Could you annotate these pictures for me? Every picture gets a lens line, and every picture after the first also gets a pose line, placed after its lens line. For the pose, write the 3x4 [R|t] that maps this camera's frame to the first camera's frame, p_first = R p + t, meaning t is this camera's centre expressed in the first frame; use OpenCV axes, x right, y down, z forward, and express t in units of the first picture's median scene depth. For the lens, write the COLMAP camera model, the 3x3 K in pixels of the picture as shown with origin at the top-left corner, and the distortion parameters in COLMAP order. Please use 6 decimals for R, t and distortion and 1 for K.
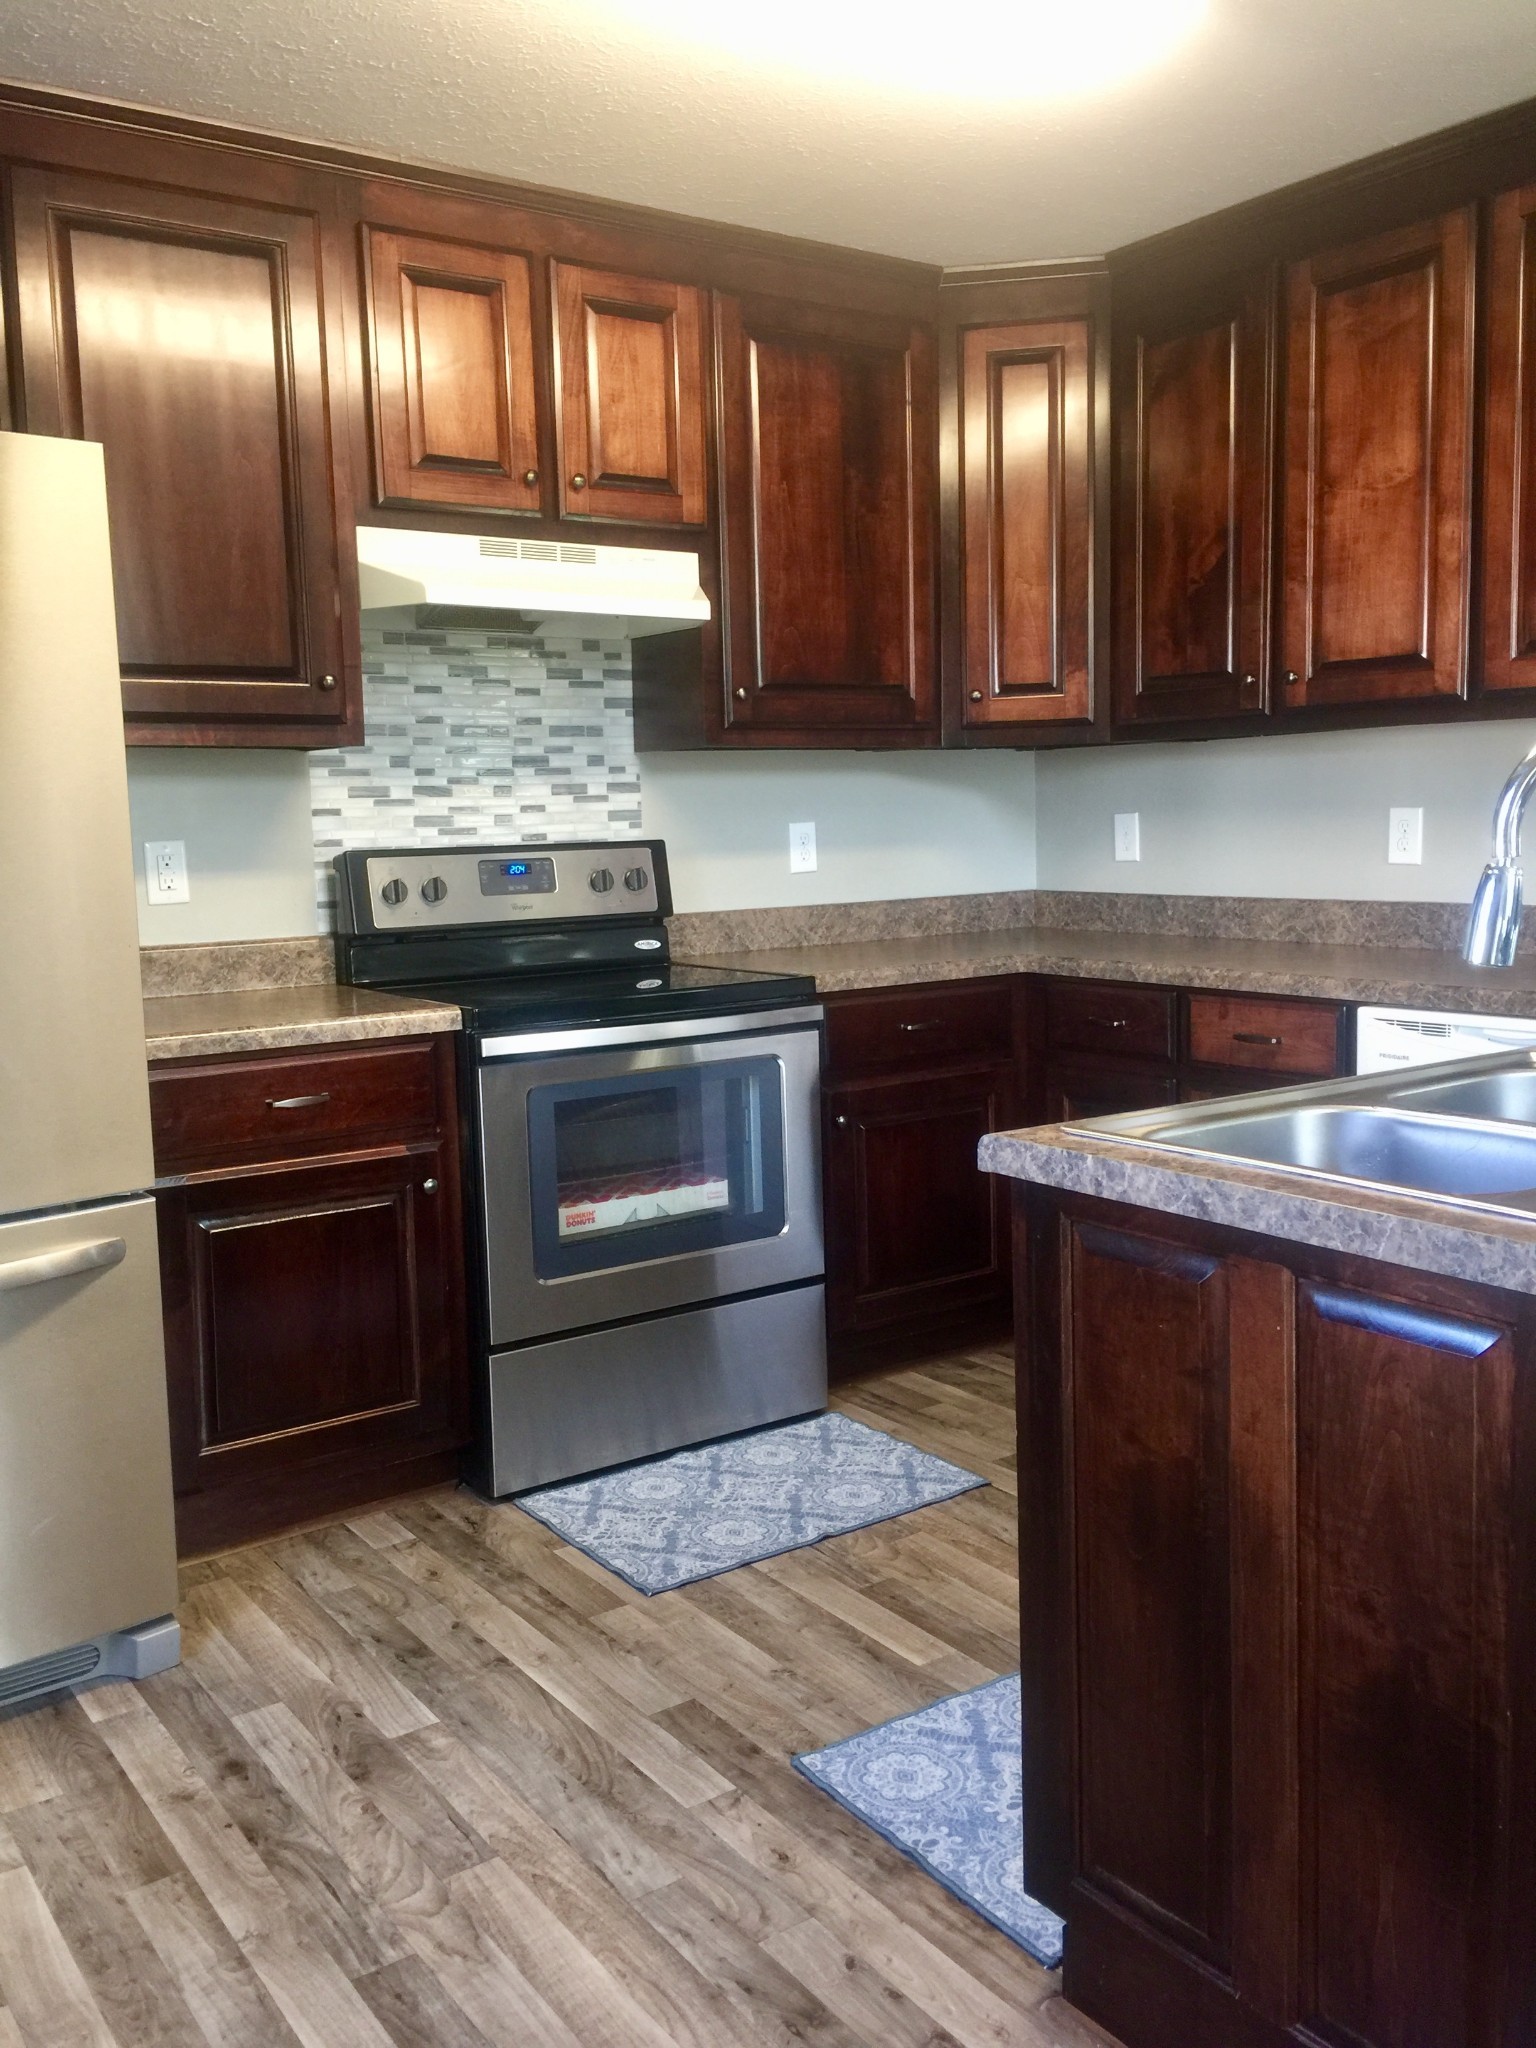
lens RADIAL K [[1711.6, 0, 768.0], [0, 1711.6, 1024.0], [0, 0, 1]] dist [0.075546, -0.081475]
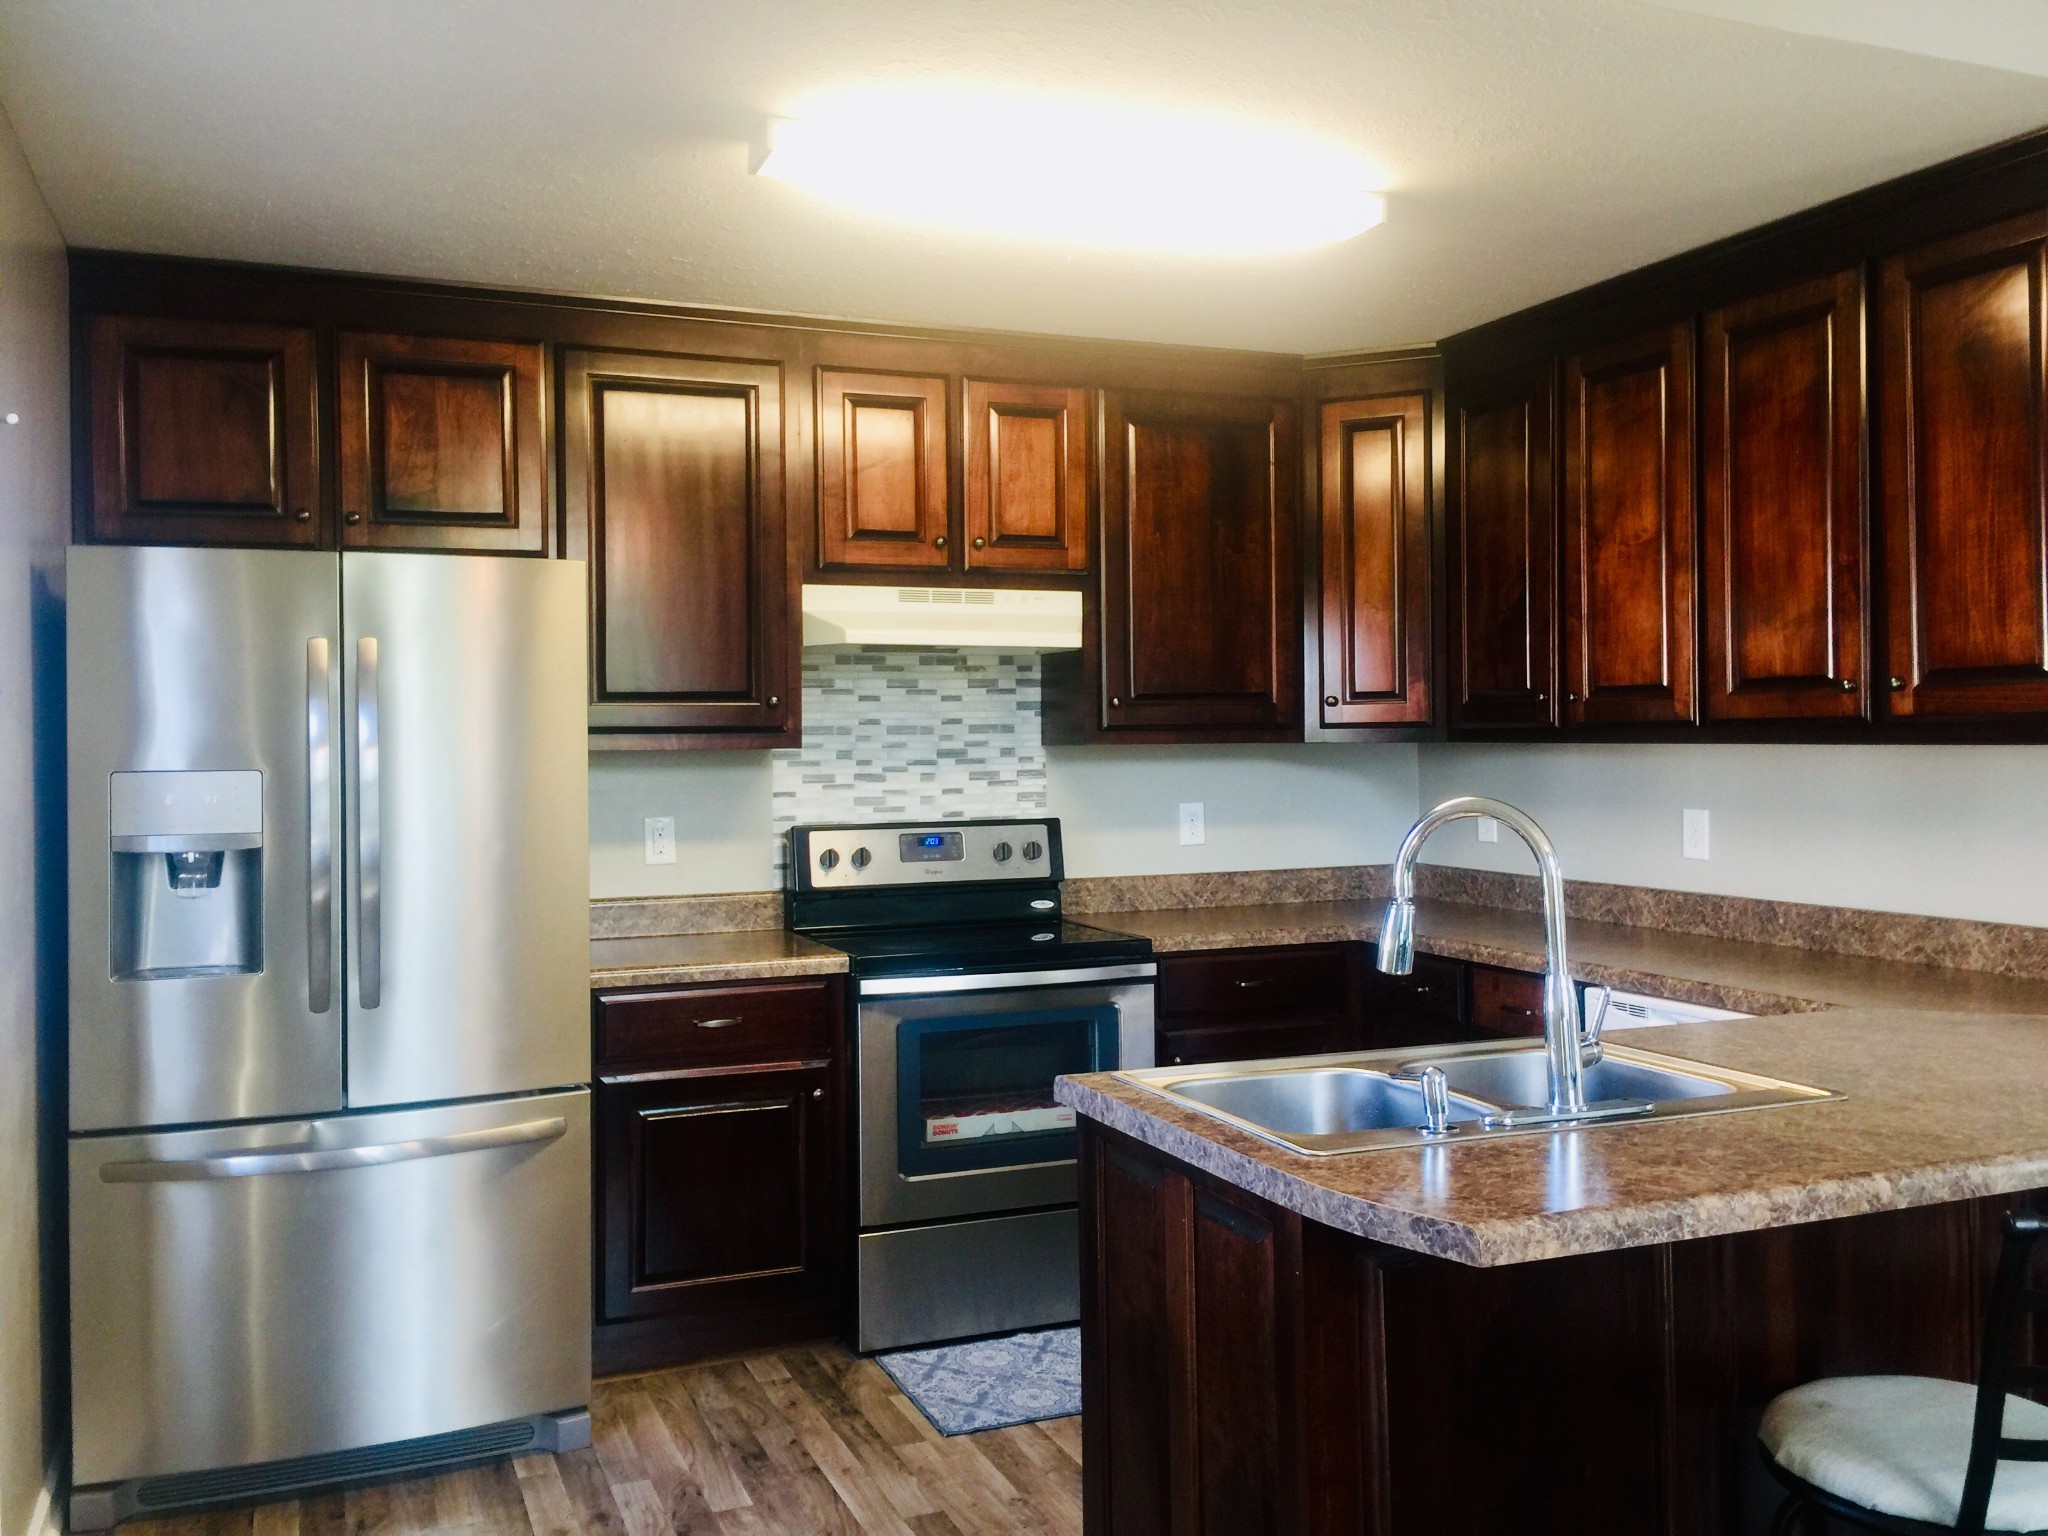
lens RADIAL K [[1722.8, 0, 1024.0], [0, 1722.8, 768.0], [0, 0, 1]] dist [0.044278, -0.005993]
pose [[0.974156, 0.017445, -0.225203, 0.215786], [-0.040836, 0.994186, -0.099631, -0.023367], [0.222155, 0.106253, 0.969204, -0.215105]]
